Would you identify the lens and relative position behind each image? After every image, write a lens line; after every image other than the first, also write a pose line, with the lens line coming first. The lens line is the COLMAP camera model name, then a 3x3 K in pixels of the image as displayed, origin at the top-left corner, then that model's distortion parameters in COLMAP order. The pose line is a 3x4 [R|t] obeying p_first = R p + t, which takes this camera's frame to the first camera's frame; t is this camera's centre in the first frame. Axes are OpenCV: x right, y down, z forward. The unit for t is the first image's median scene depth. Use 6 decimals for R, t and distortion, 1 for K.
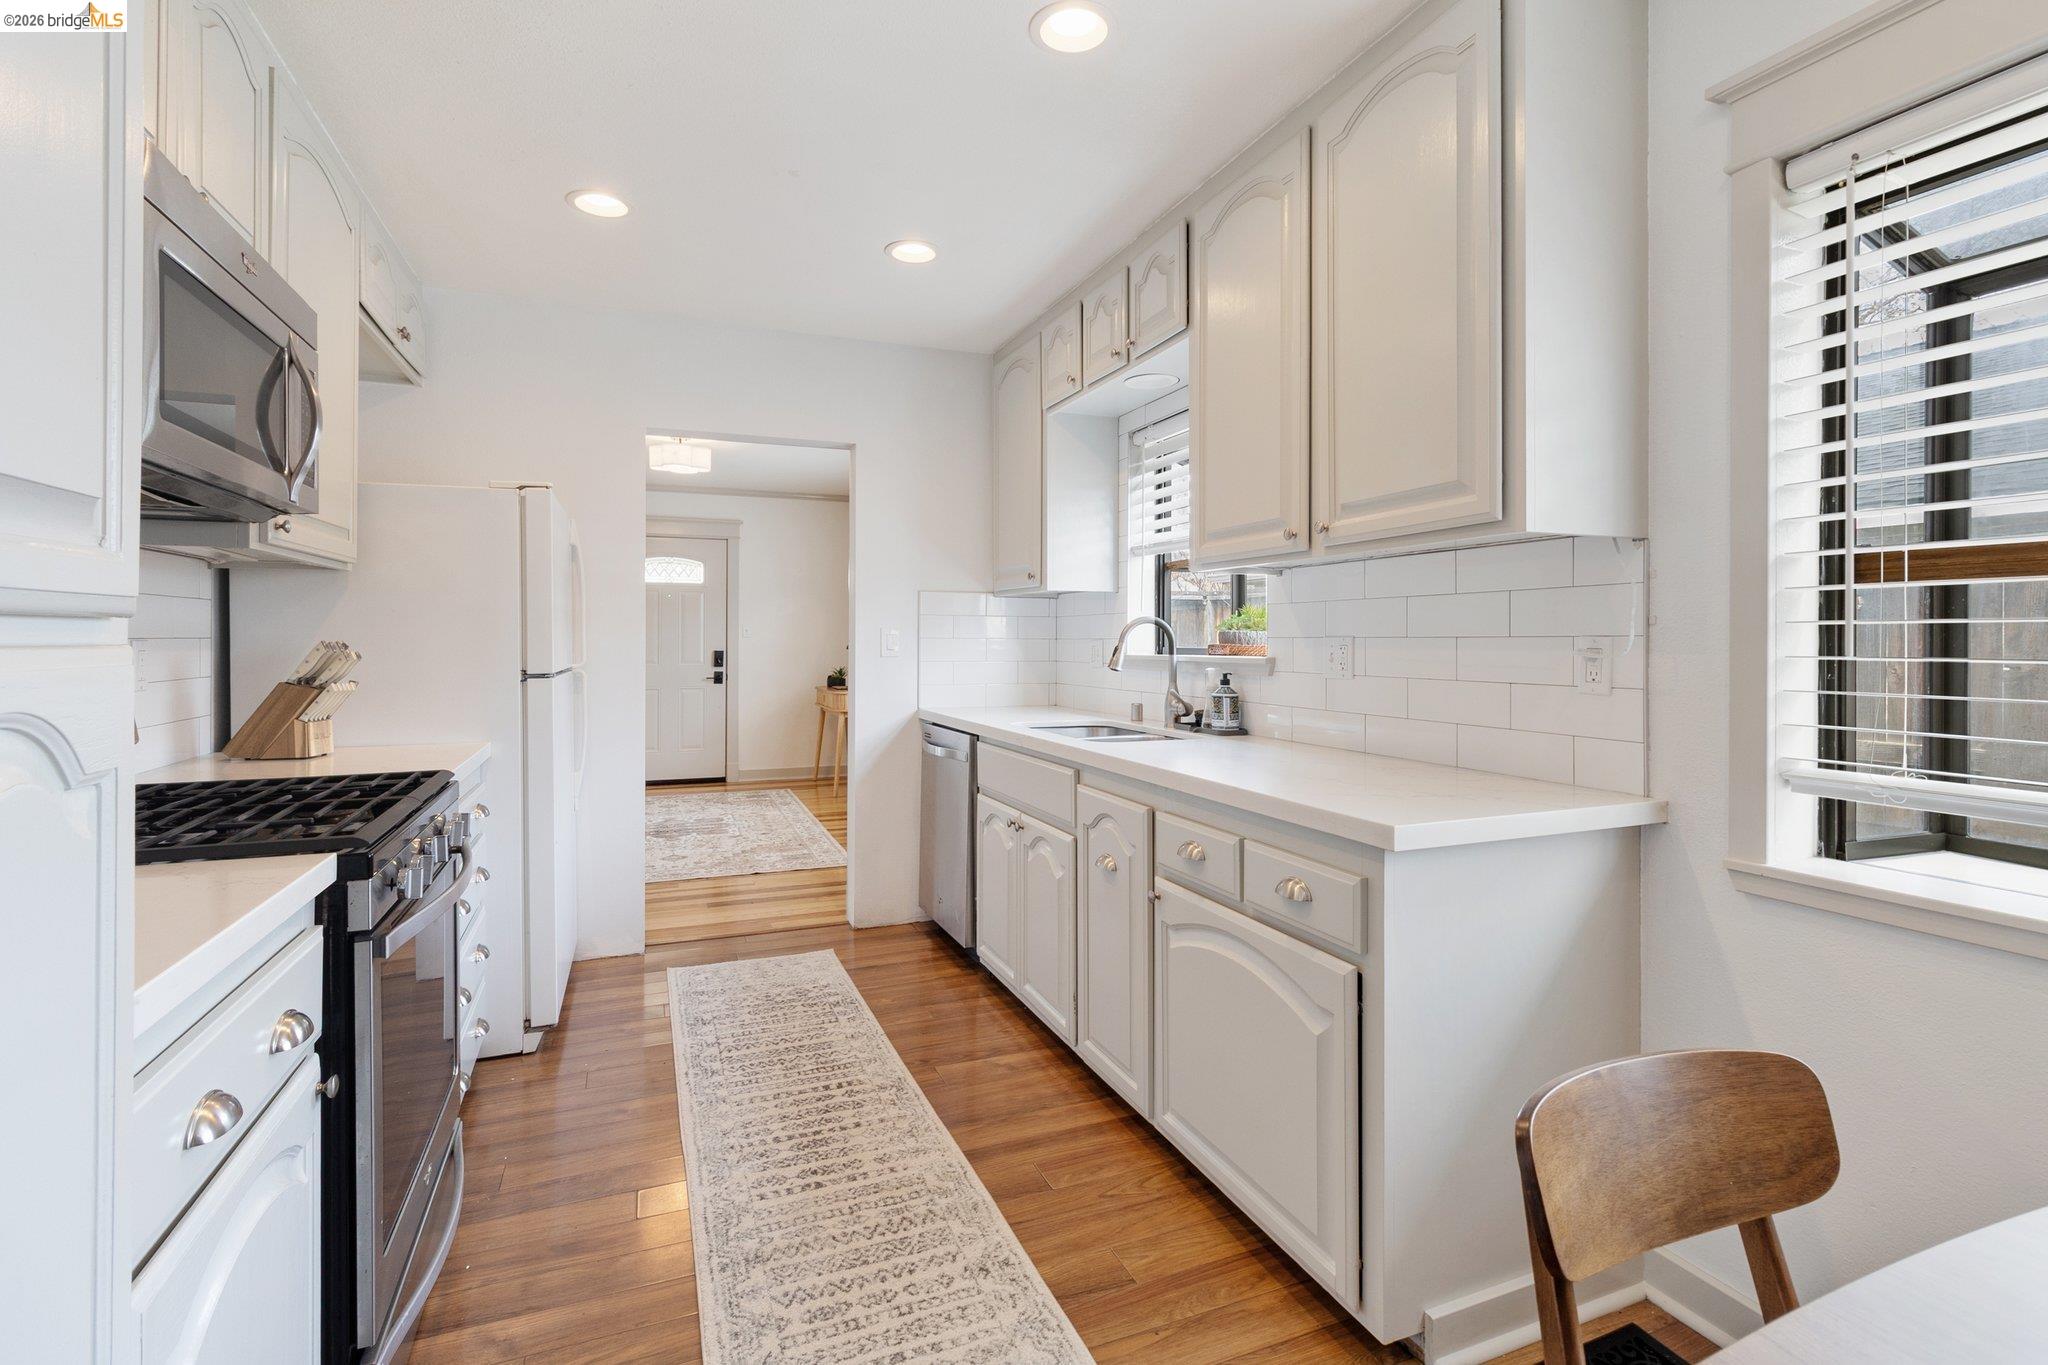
lens RADIAL K [[957.0, 0, 1033.9], [0, 957.0, 646.8], [0, 0, 1]] dist [-0.000495, 0.001512]
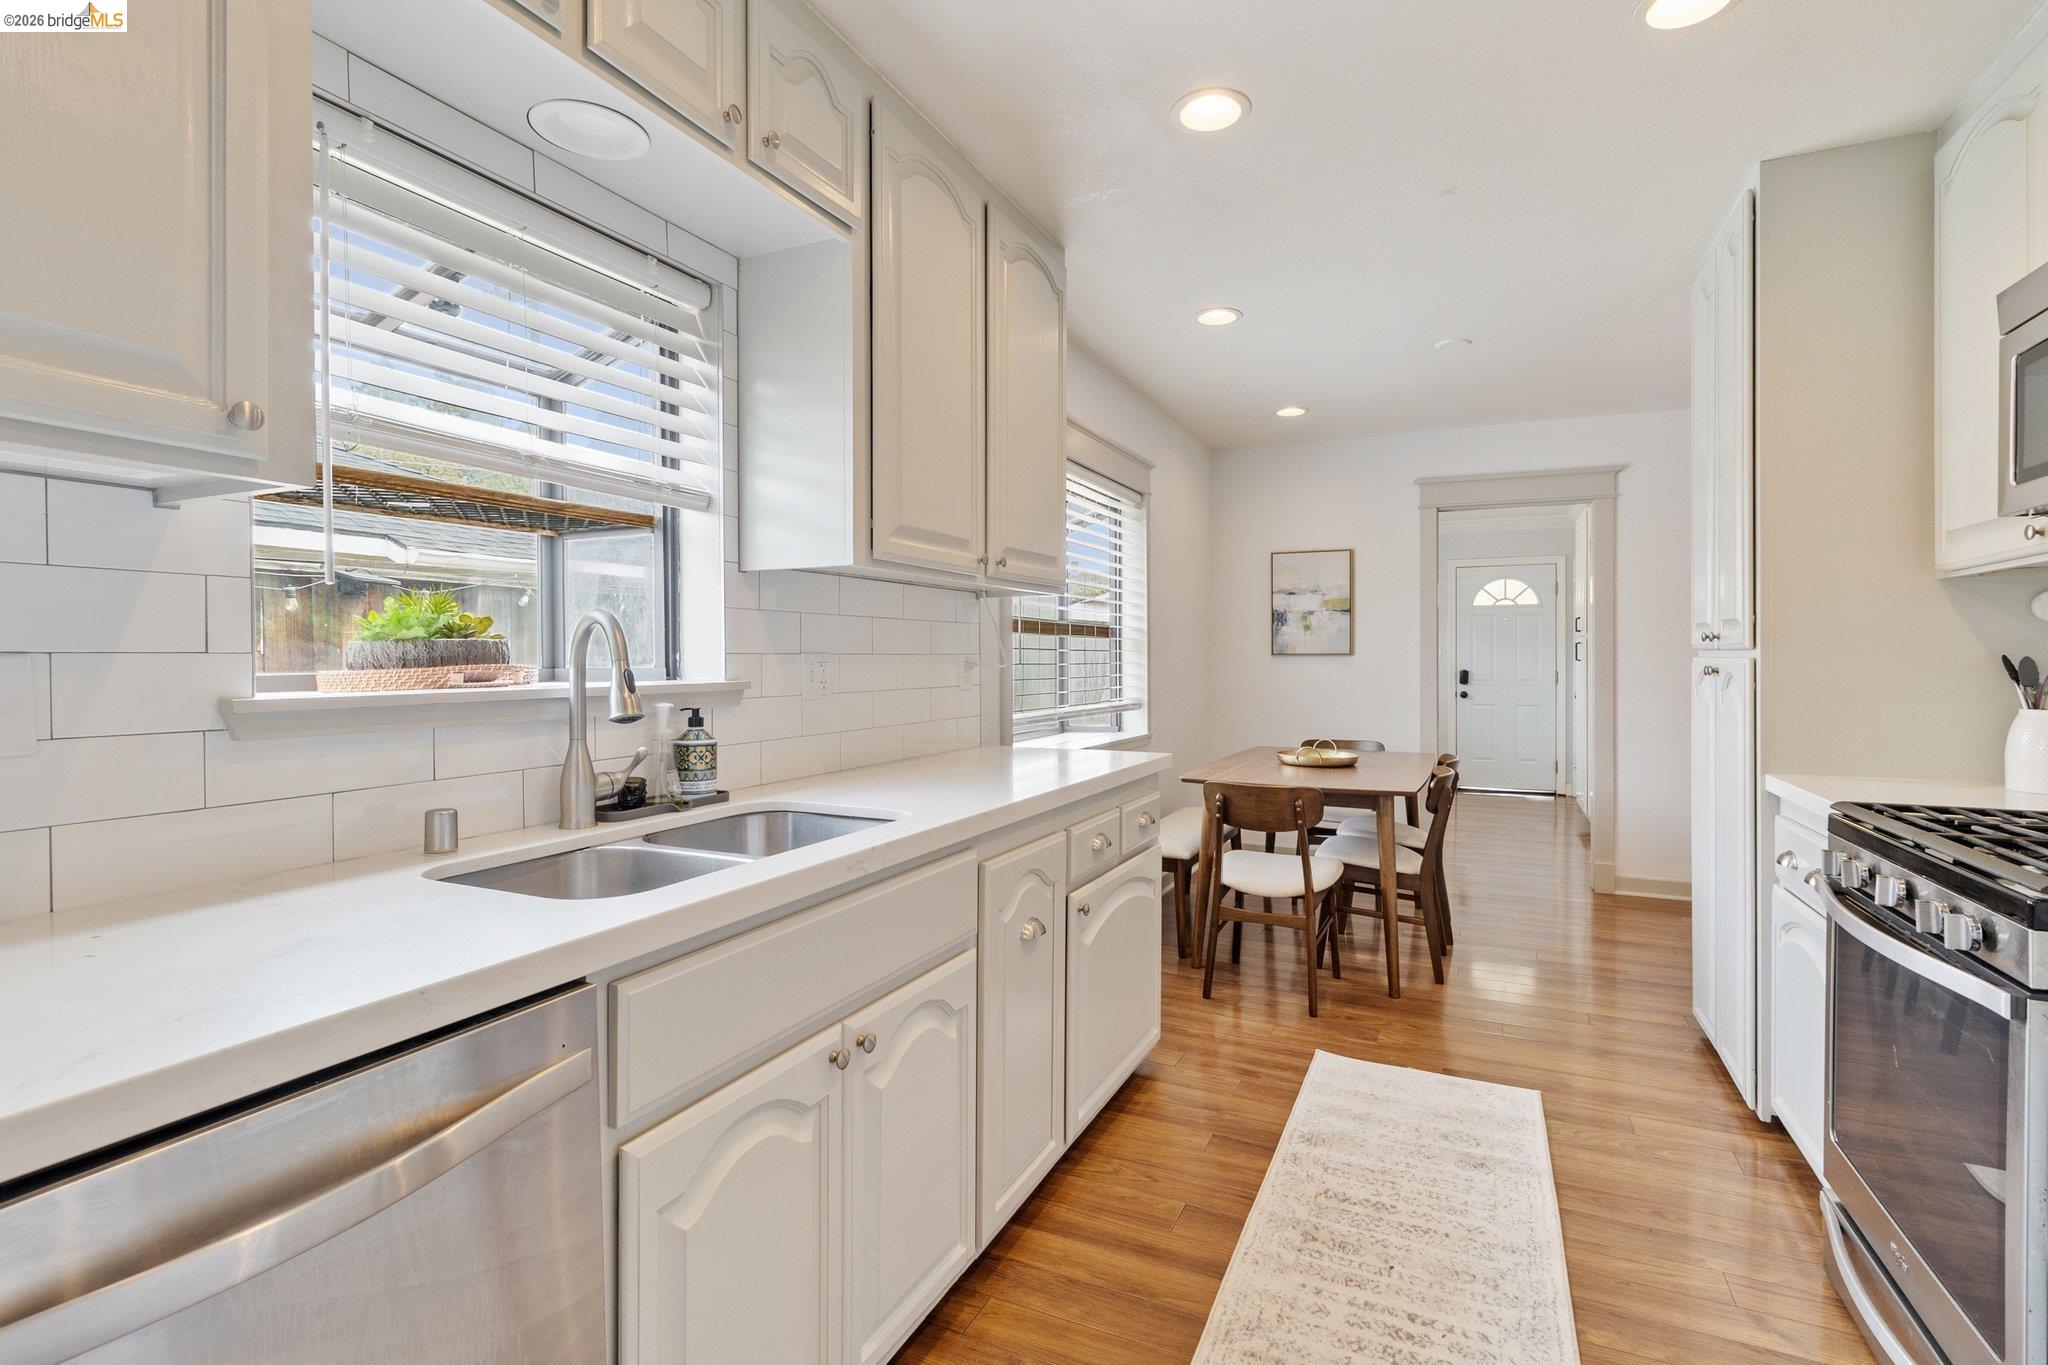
lens RADIAL K [[957.0, 0, 1026.6], [0, 957.0, 642.2], [0, 0, 1]] dist [-0.000495, 0.001512]
pose [[-0.671615, 0.007900, 0.740859, -0.595139], [0.009645, 0.999952, -0.001920, -0.019707], [-0.740838, 0.005856, -0.671658, 1.731562]]
